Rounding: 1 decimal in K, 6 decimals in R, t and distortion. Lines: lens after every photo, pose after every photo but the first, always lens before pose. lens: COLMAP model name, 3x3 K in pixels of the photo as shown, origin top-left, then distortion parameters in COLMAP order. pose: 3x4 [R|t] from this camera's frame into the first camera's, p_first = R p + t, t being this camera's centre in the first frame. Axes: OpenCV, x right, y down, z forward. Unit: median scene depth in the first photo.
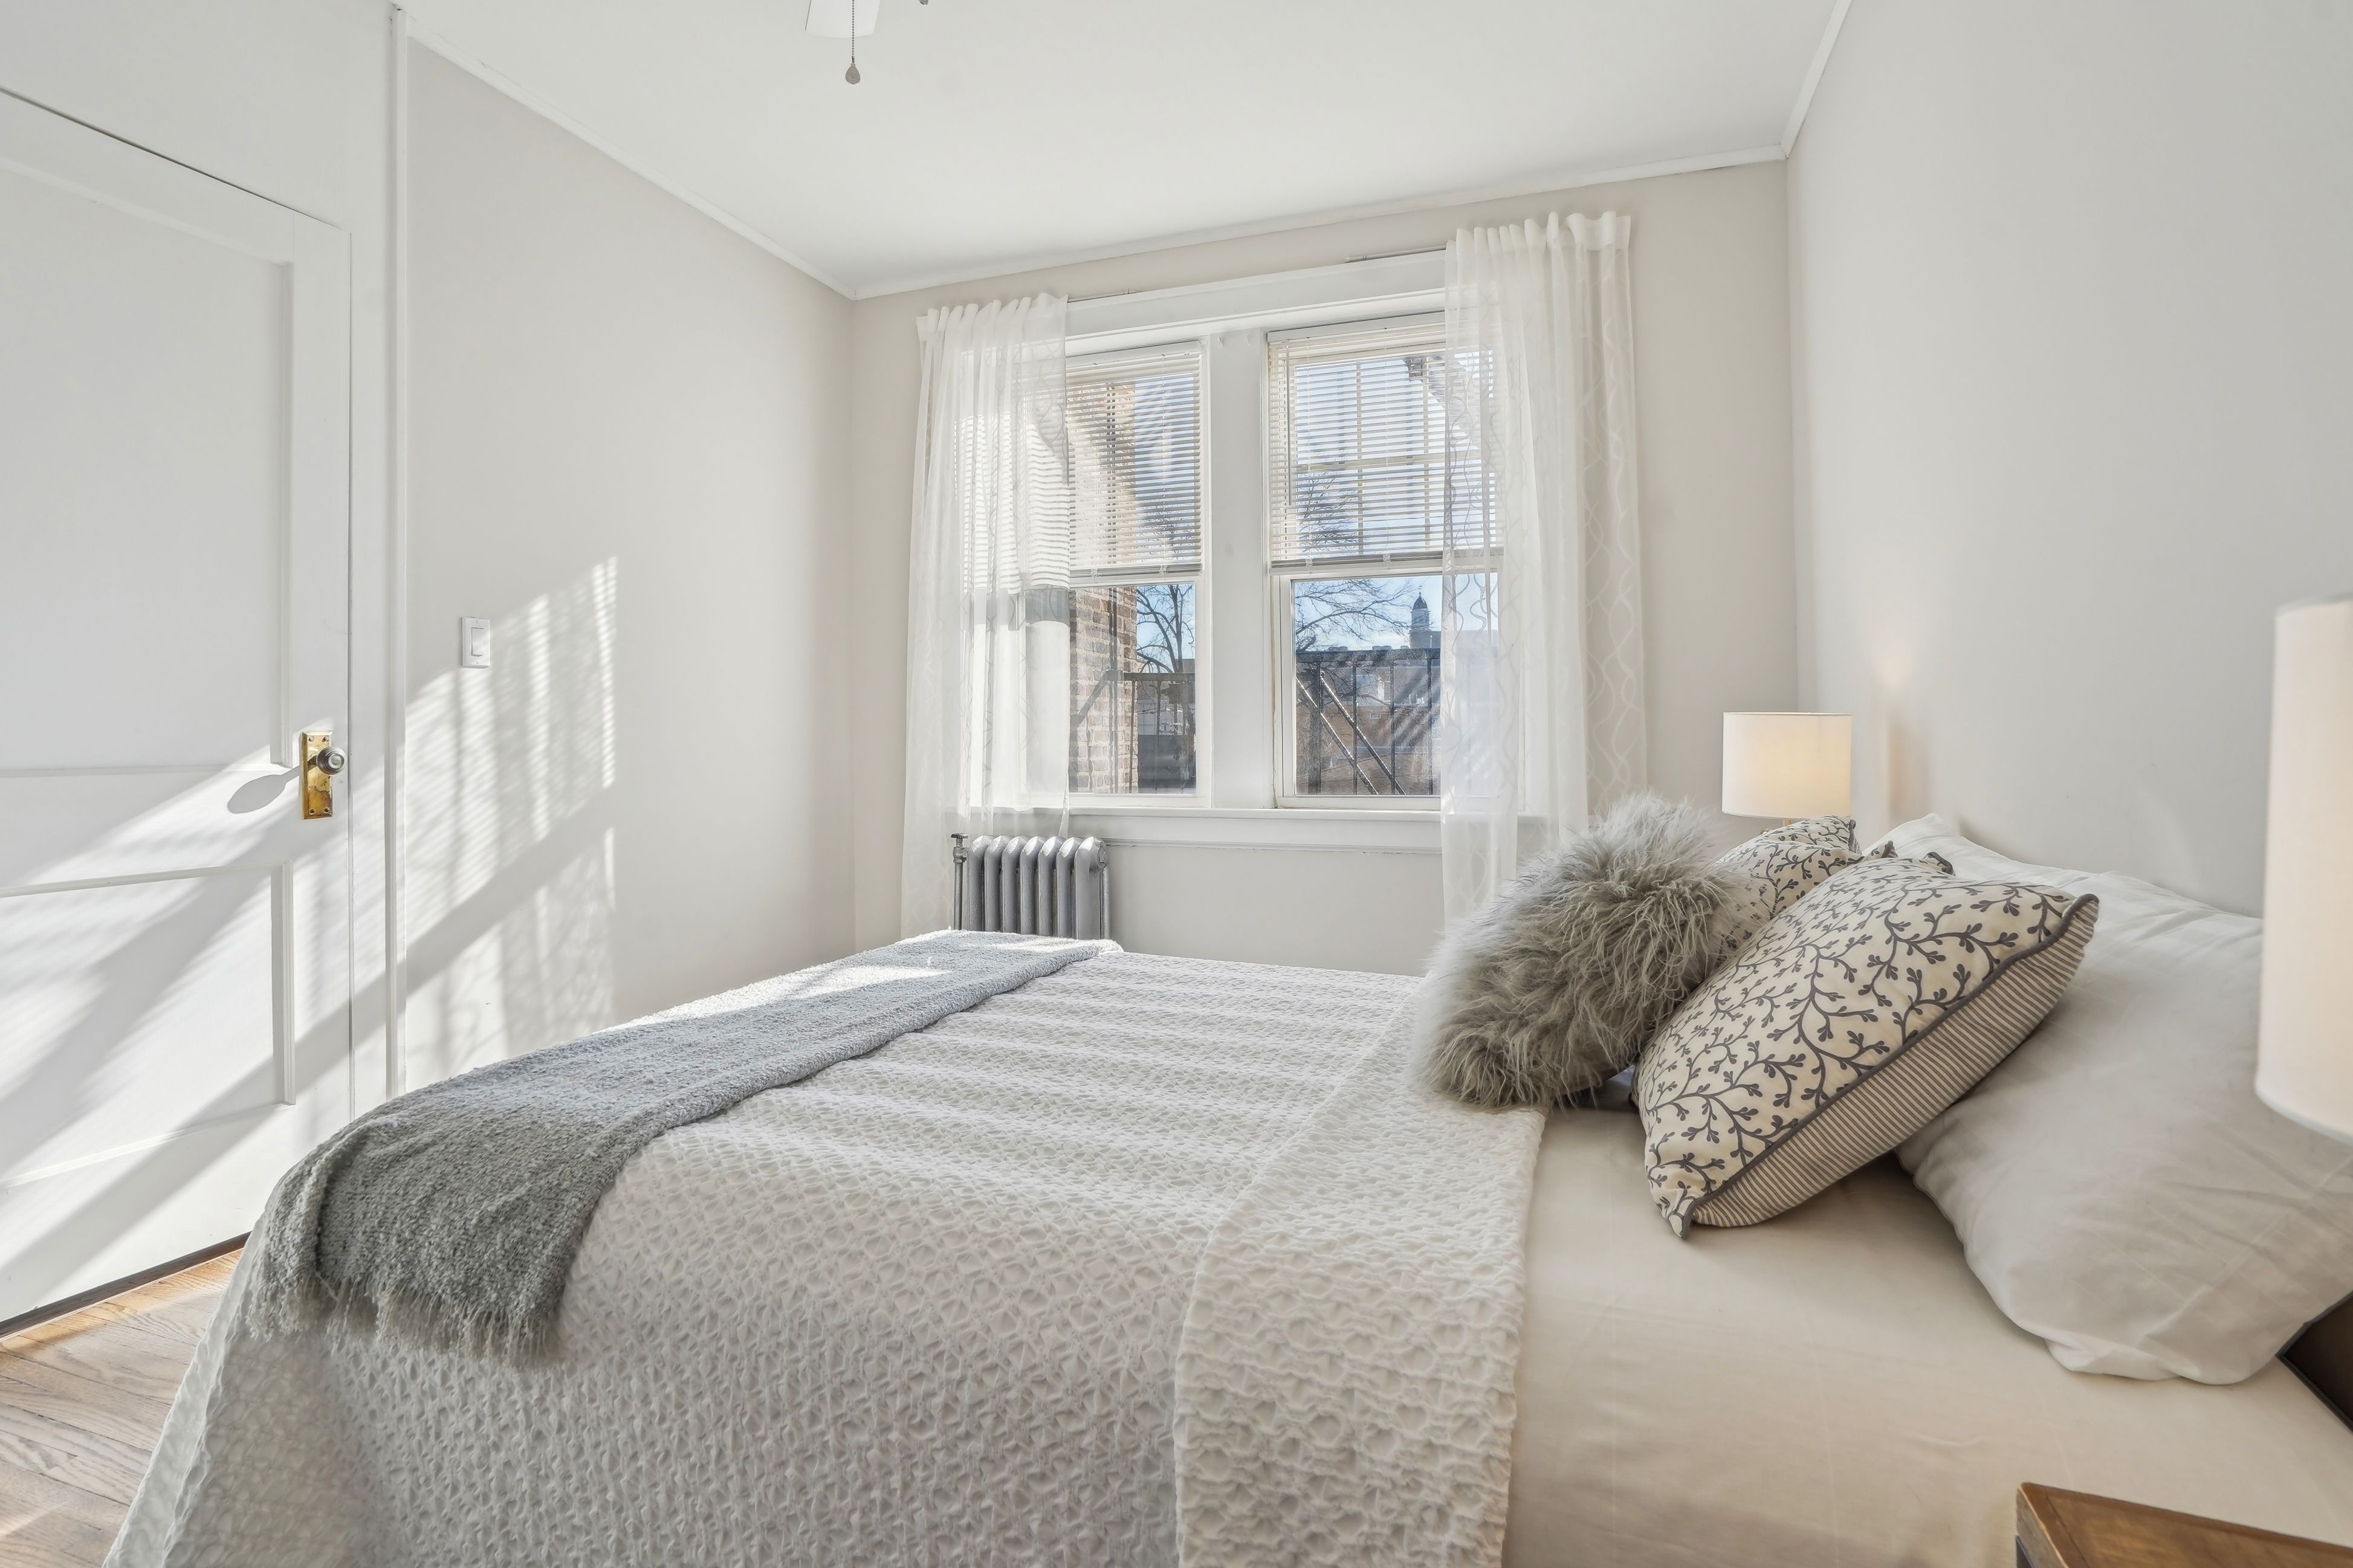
lens RADIAL K [[1151.6, 0, 1176.6], [0, 1151.6, 737.9], [0, 0, 1]] dist [-0.055705, 0.027490]
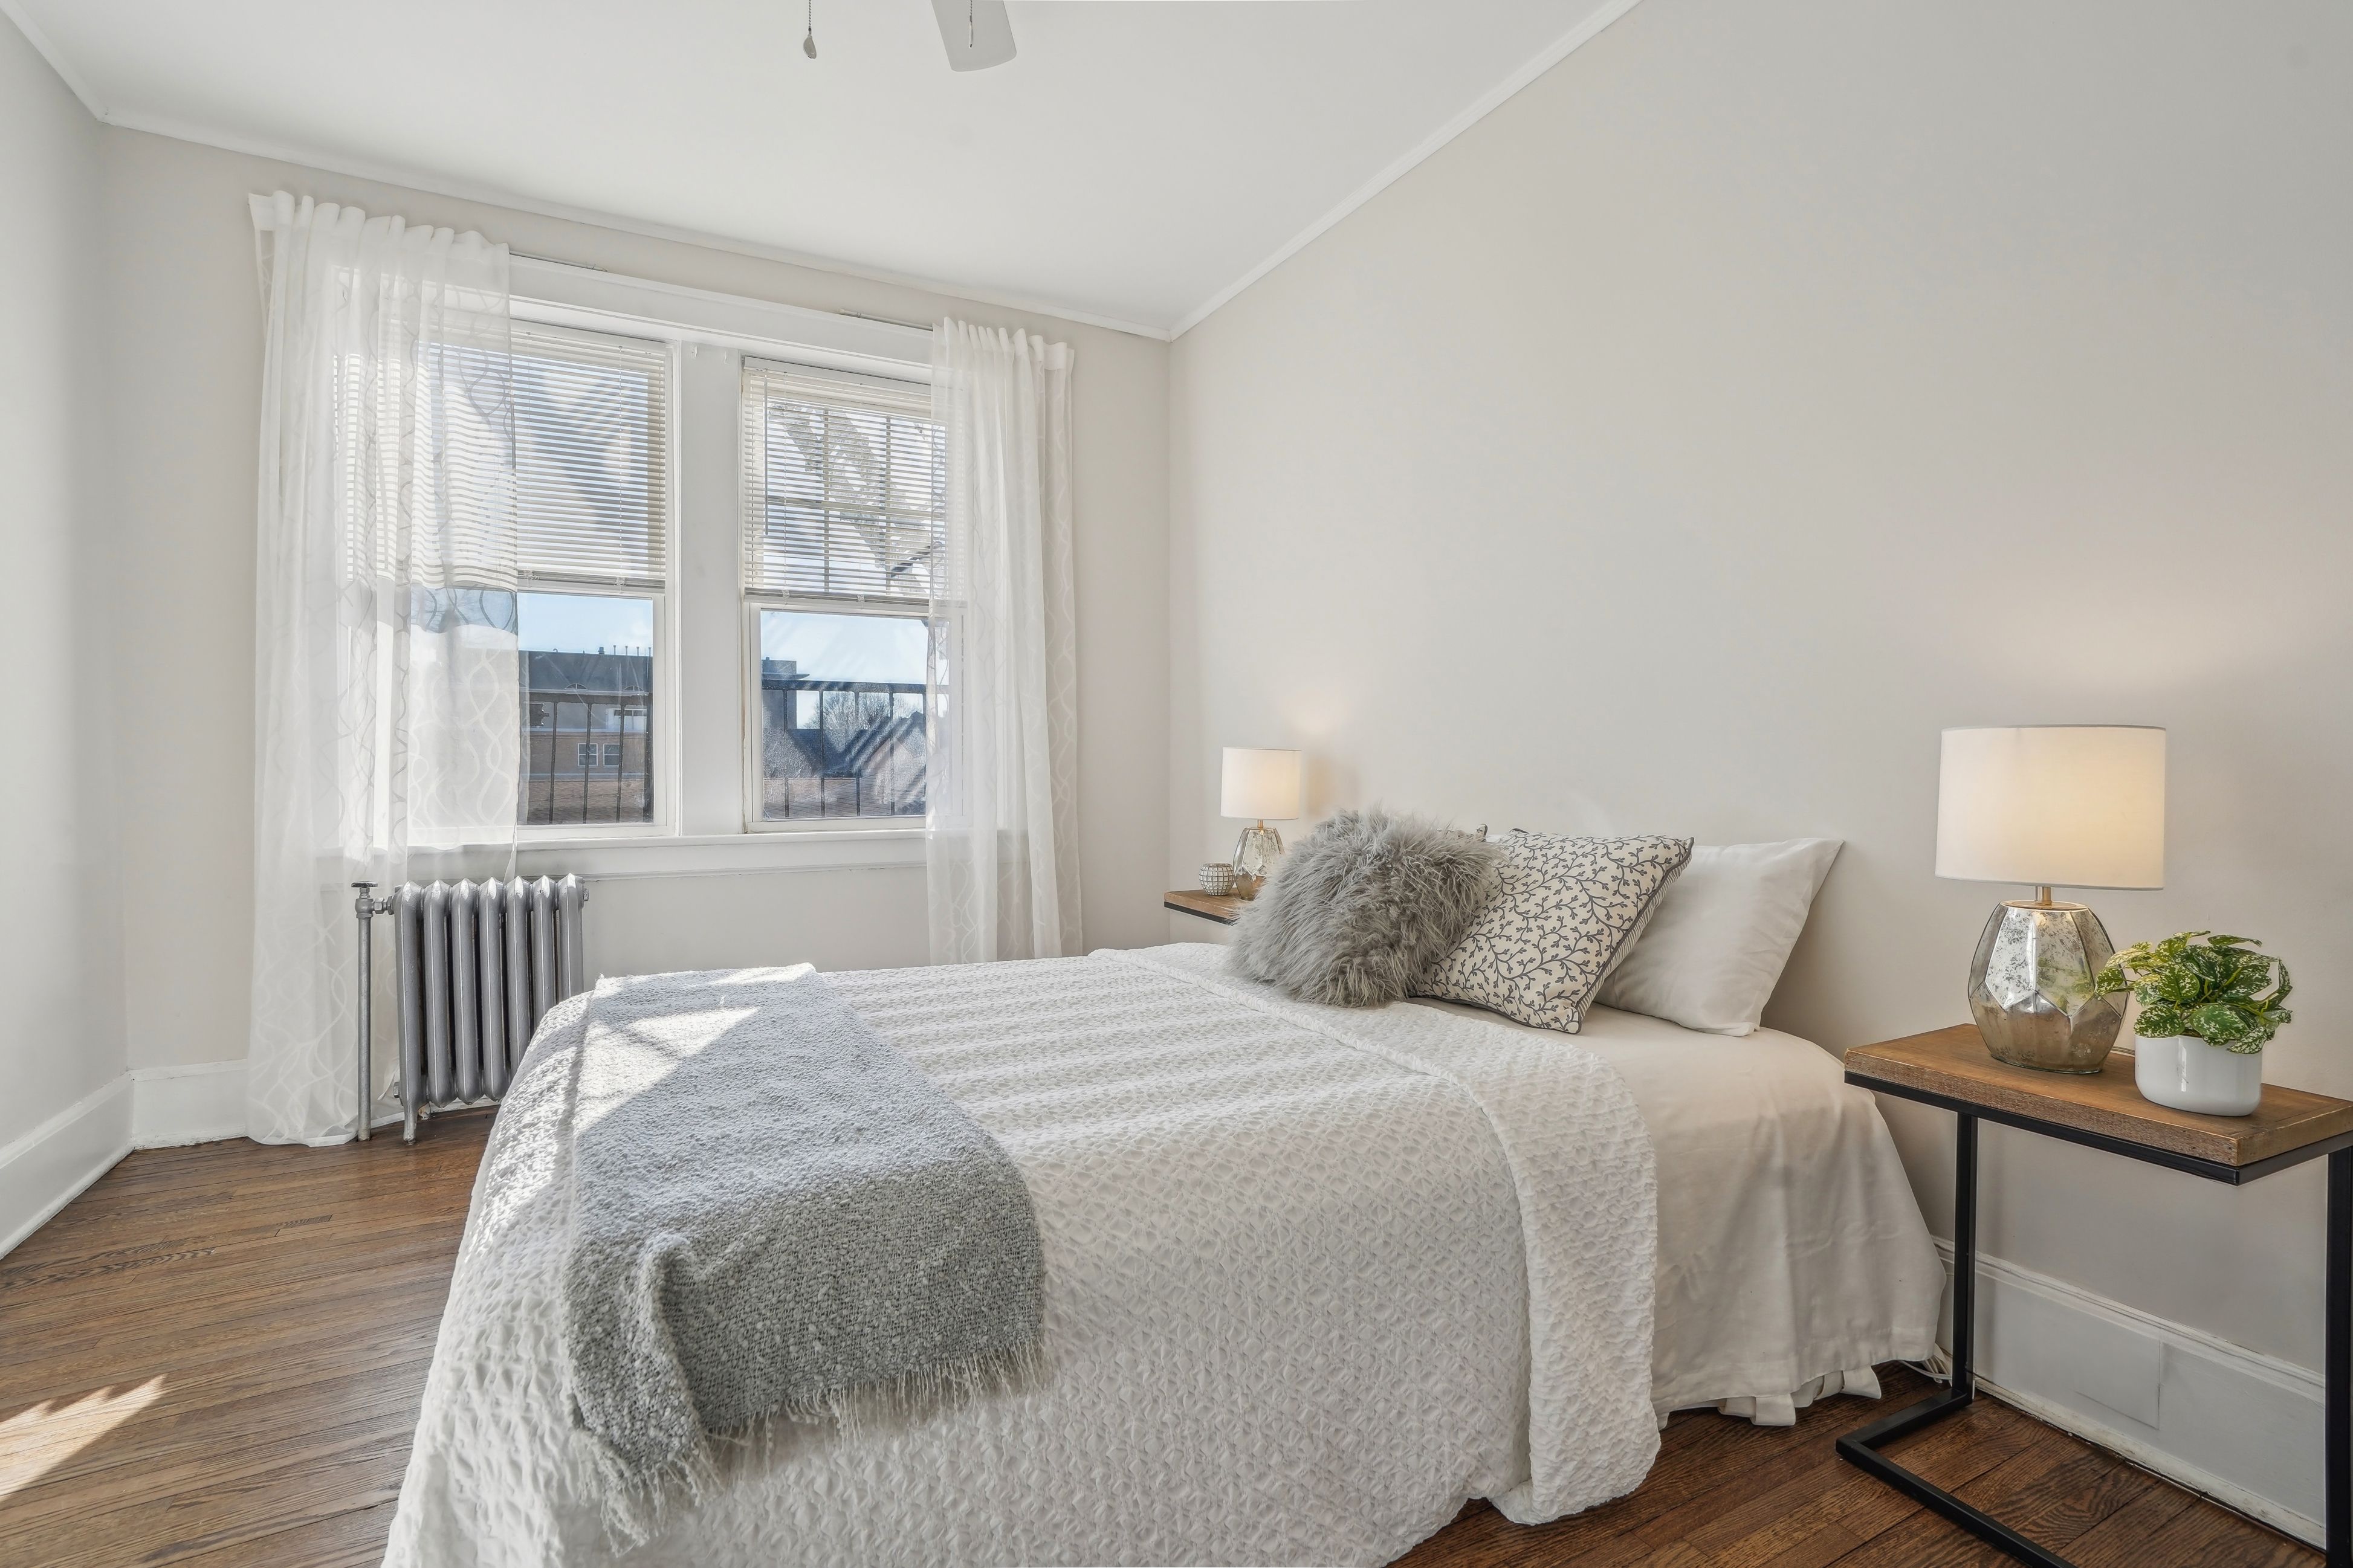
lens RADIAL K [[1089.4, 0, 1181.2], [0, 1089.4, 798.7], [0, 0, 1]] dist [-0.052179, 0.028882]
pose [[0.669362, -0.018057, 0.742717, -0.968640], [-0.004664, 0.999583, 0.028505, 0.005132], [-0.742922, -0.022544, 0.668998, 0.221652]]
